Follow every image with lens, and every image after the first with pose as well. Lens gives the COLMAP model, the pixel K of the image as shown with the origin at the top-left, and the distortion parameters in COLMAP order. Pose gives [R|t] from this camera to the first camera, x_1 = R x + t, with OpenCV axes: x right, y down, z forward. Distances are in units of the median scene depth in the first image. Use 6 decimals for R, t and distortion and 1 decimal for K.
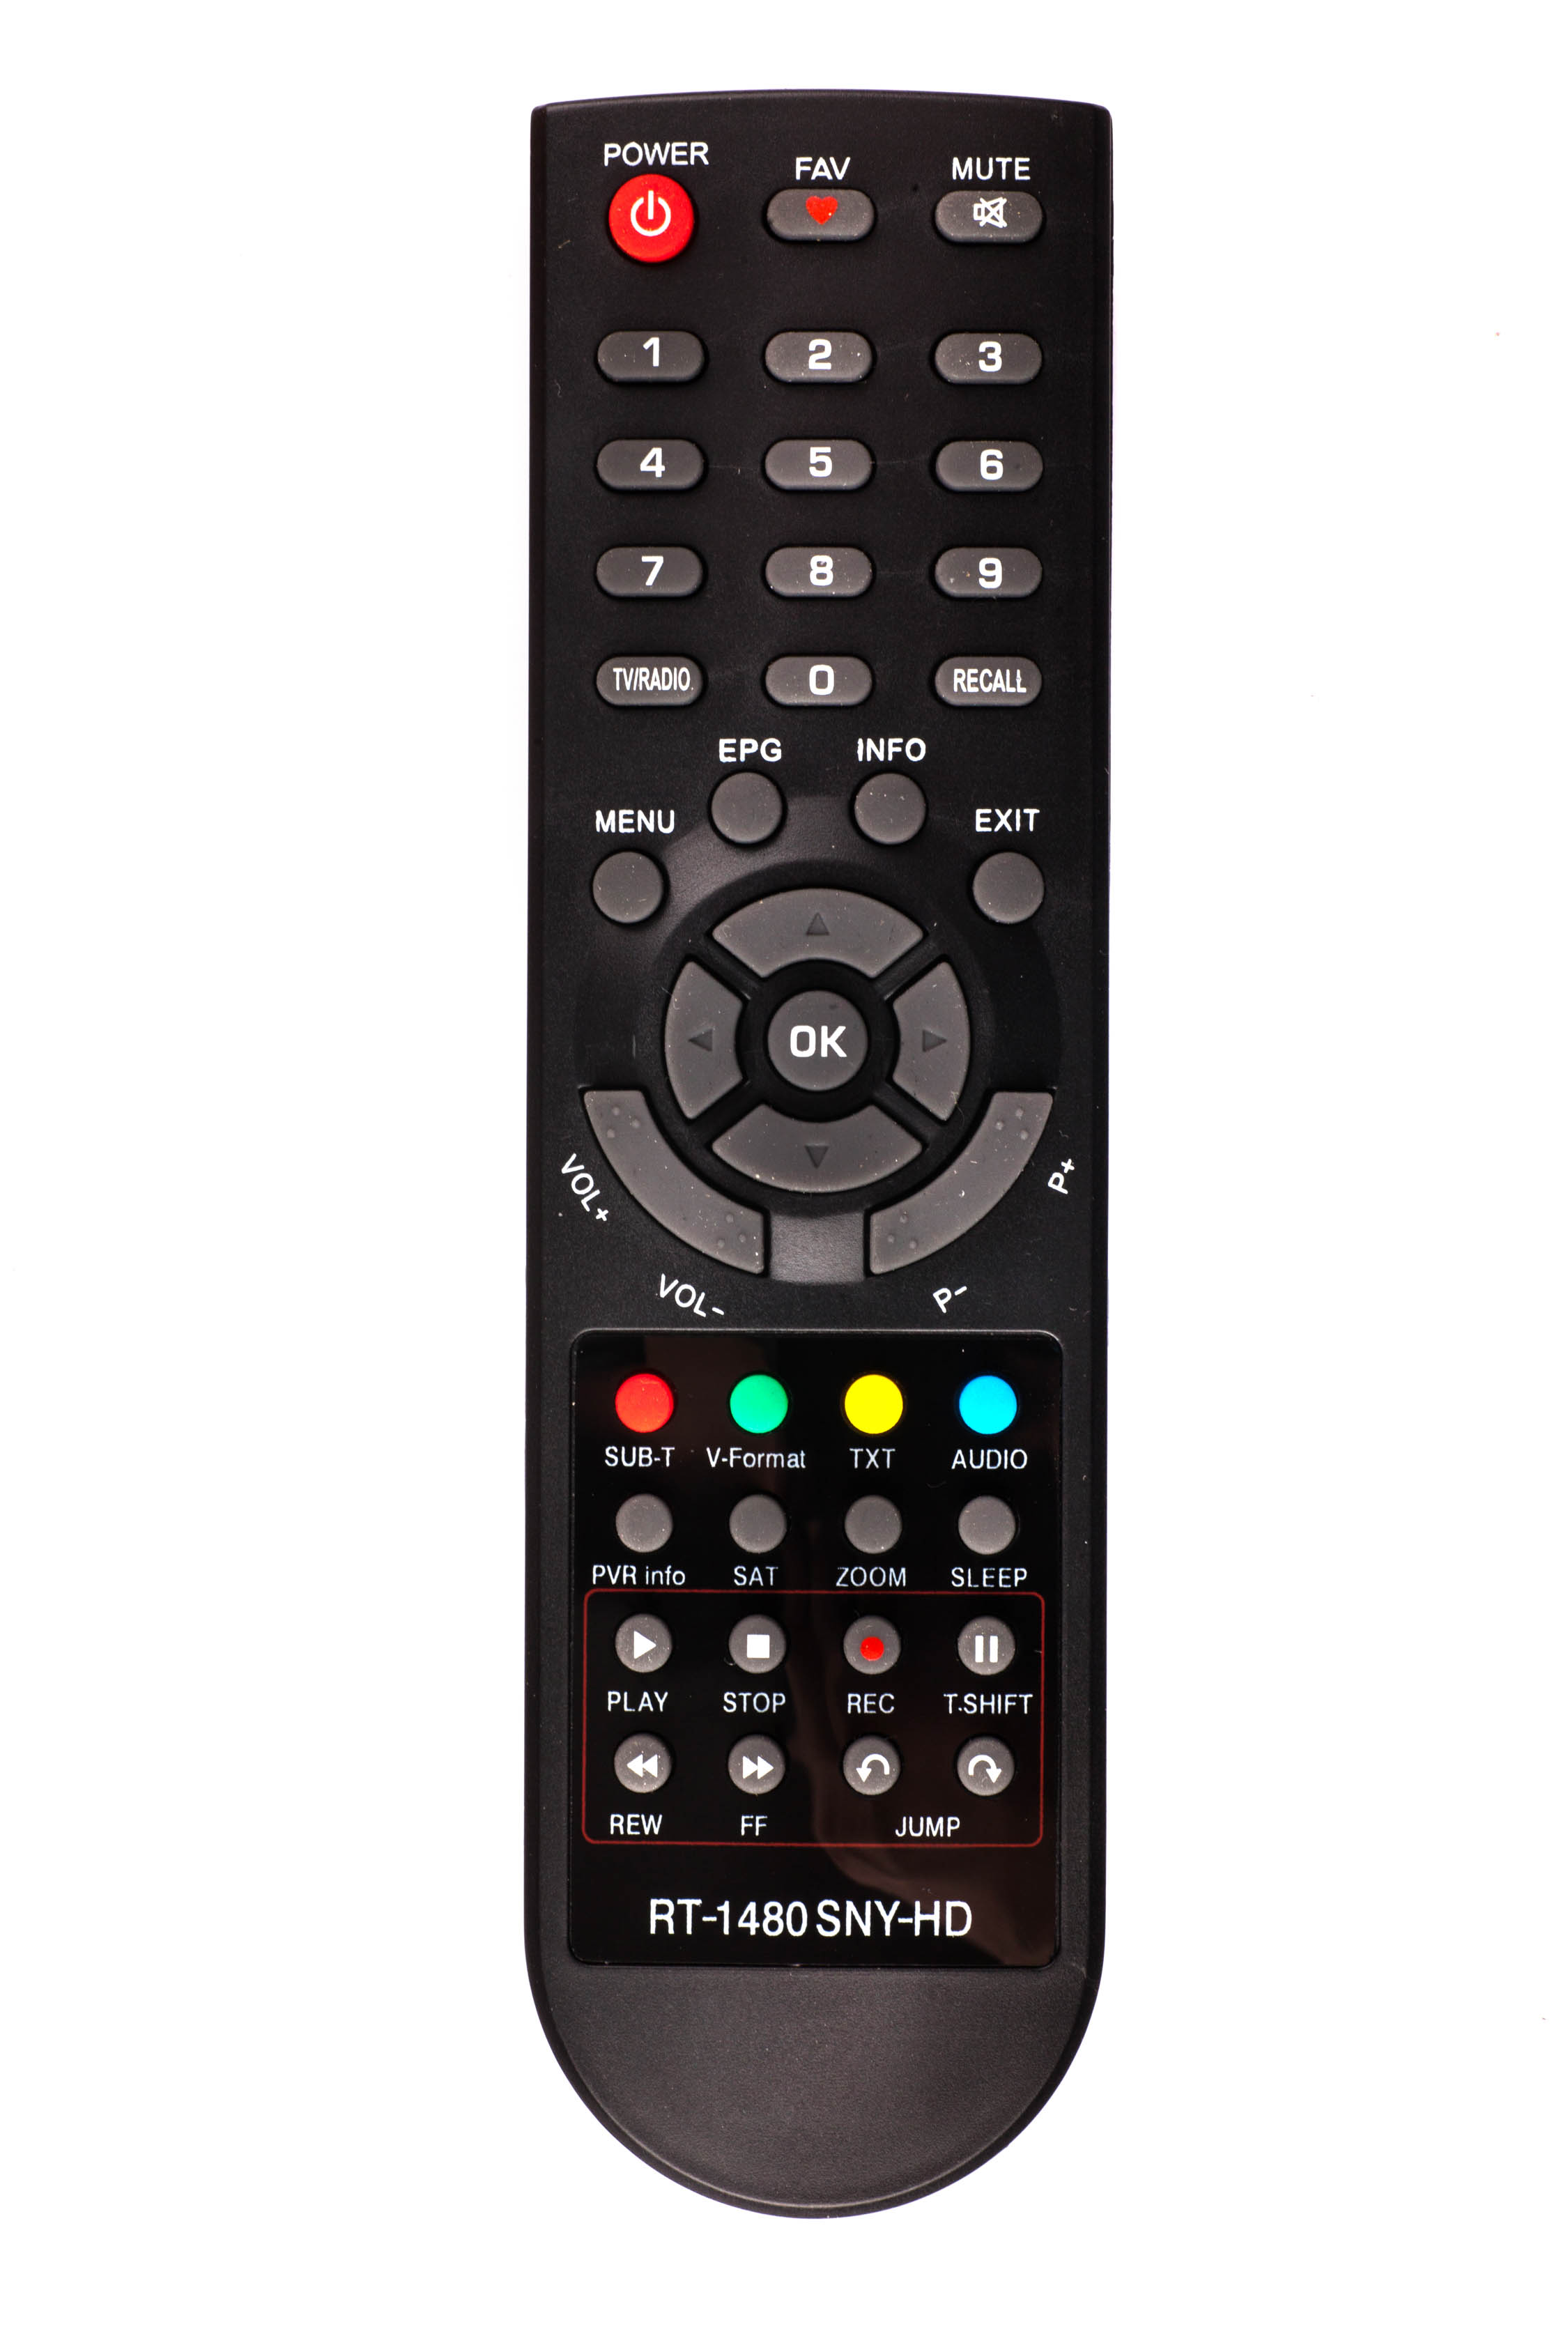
lens RADIAL K [[4556.3, 0, 686.3], [0, 4556.3, 1222.4], [0, 0, 1]] dist [0.028281, -7.928199]
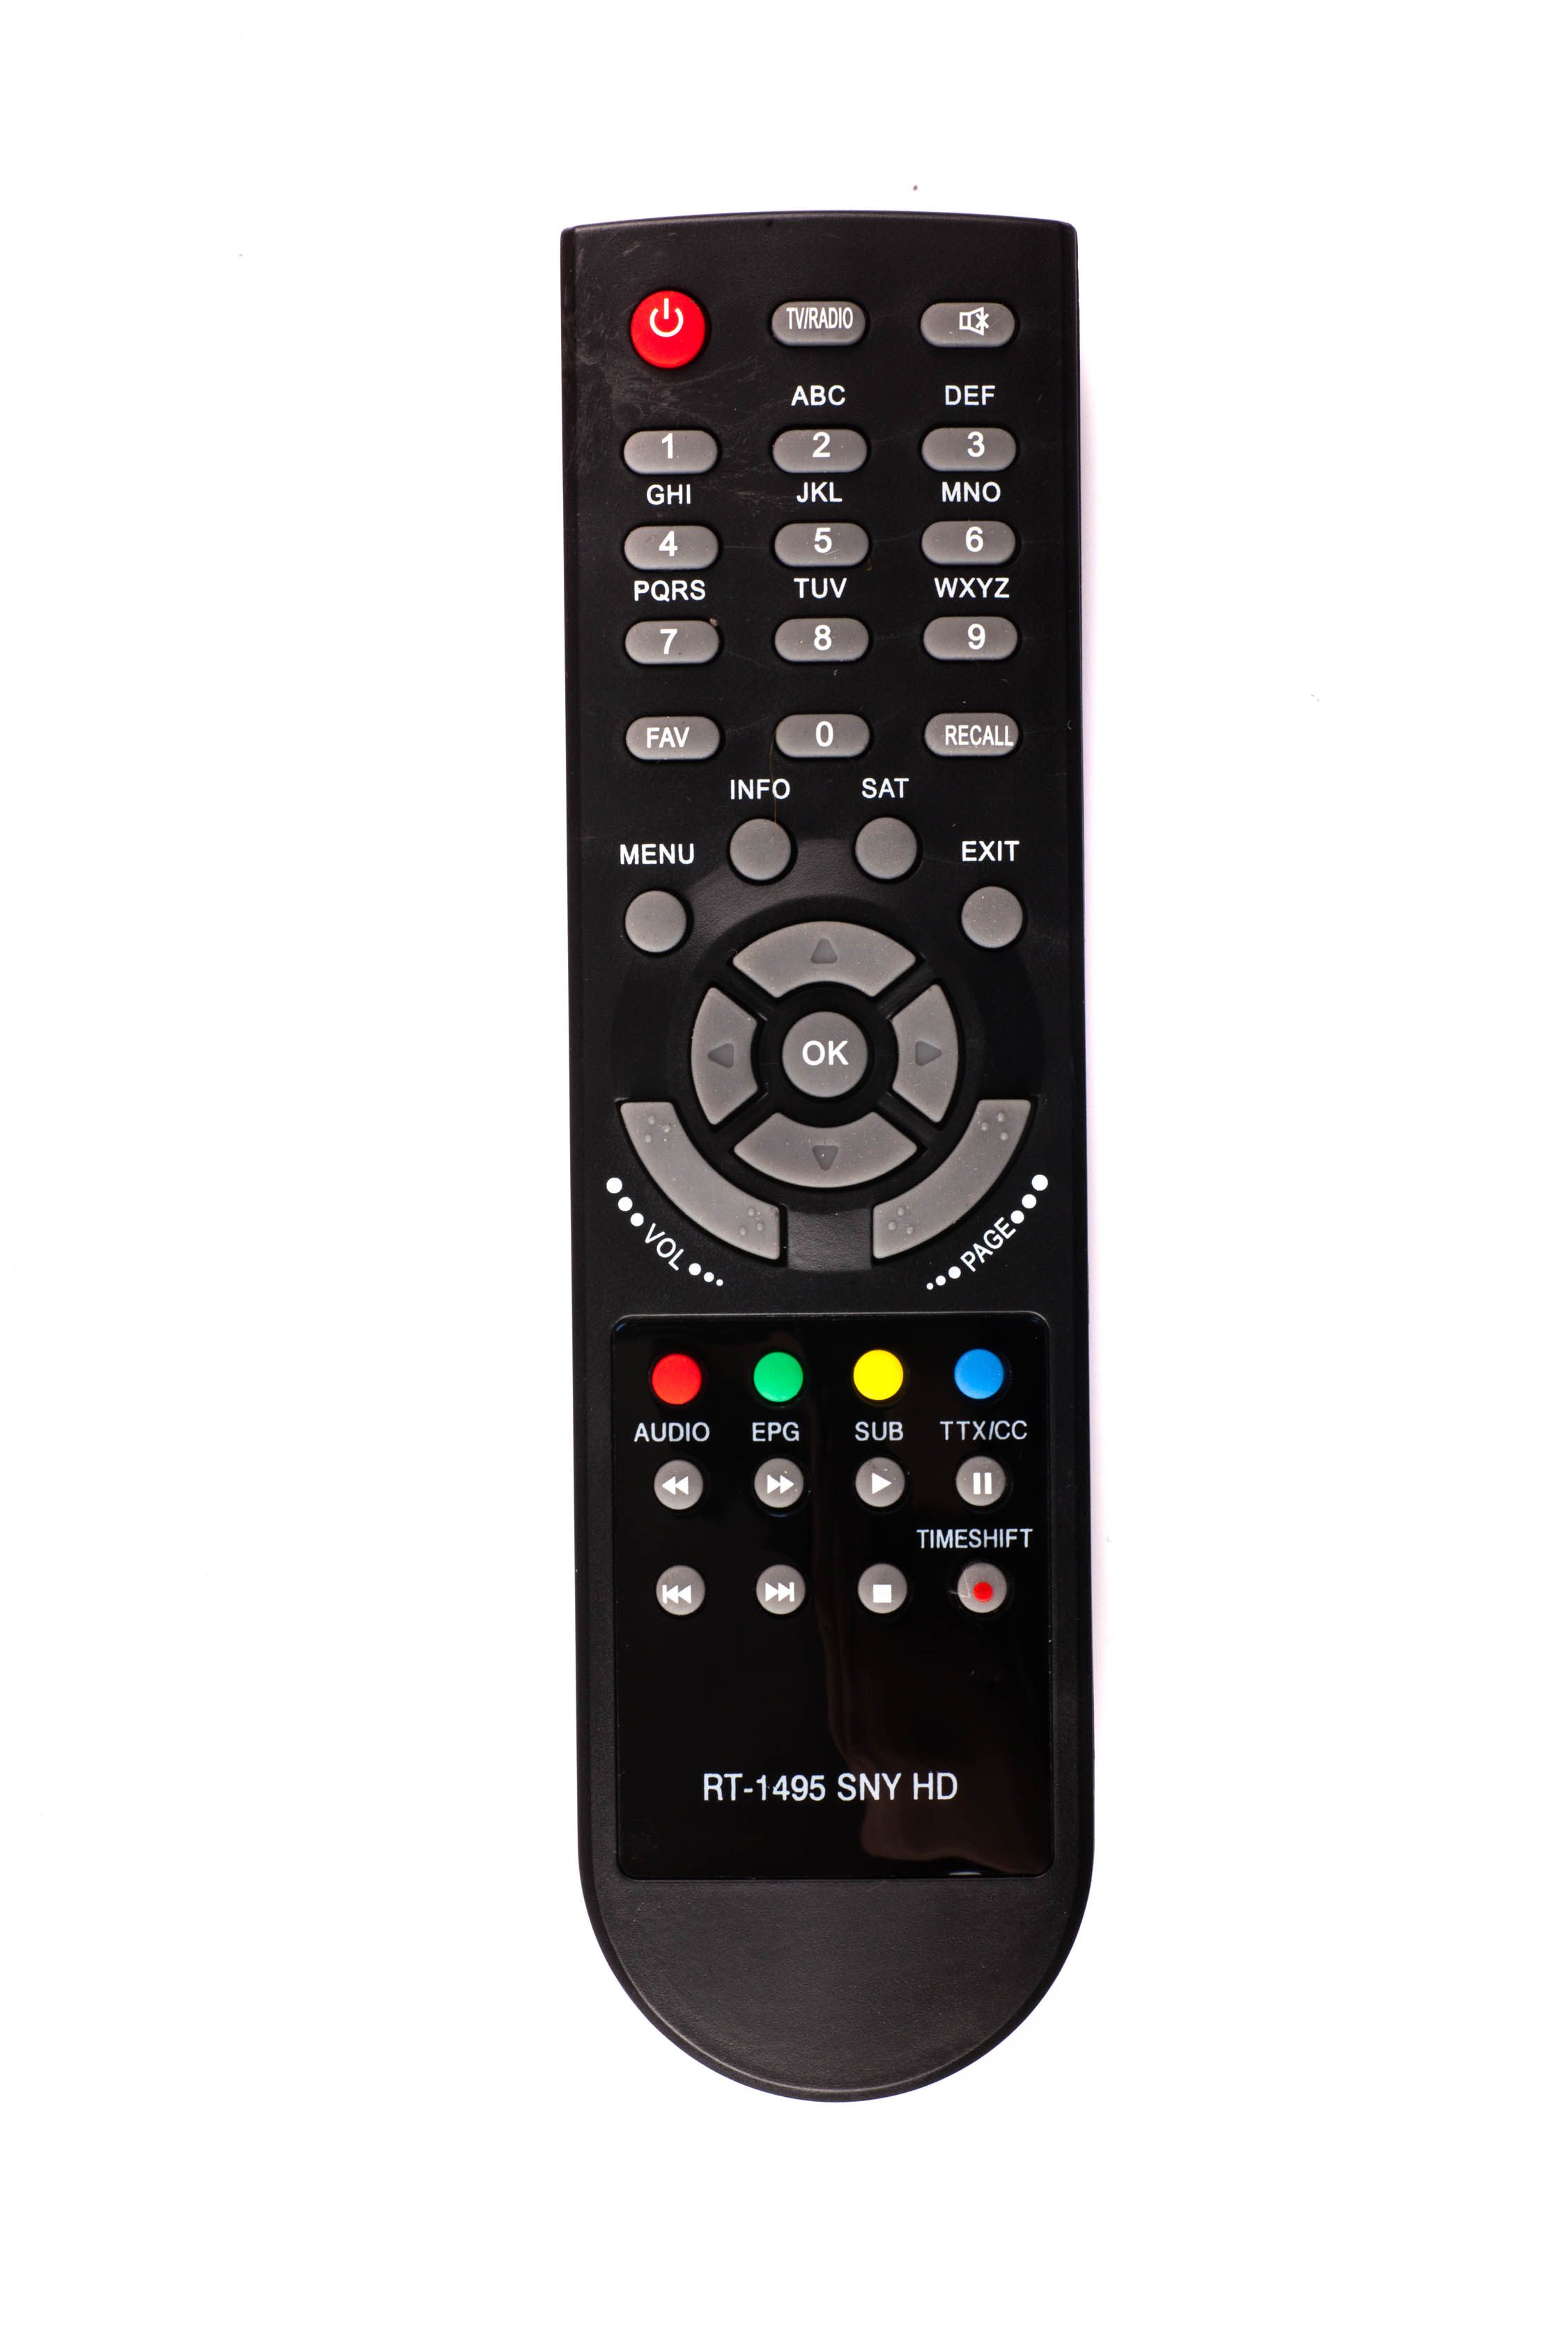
lens RADIAL K [[4600.0, 0, 784.0], [0, 4600.0, 1176.0], [0, 0, 1]] dist [0.006893, -8.238540]
pose [[0.999689, -0.014986, 0.019911, -0.004325], [0.015041, 0.999883, -0.002610, -0.006872], [-0.019869, 0.002909, 0.999798, -0.142151]]
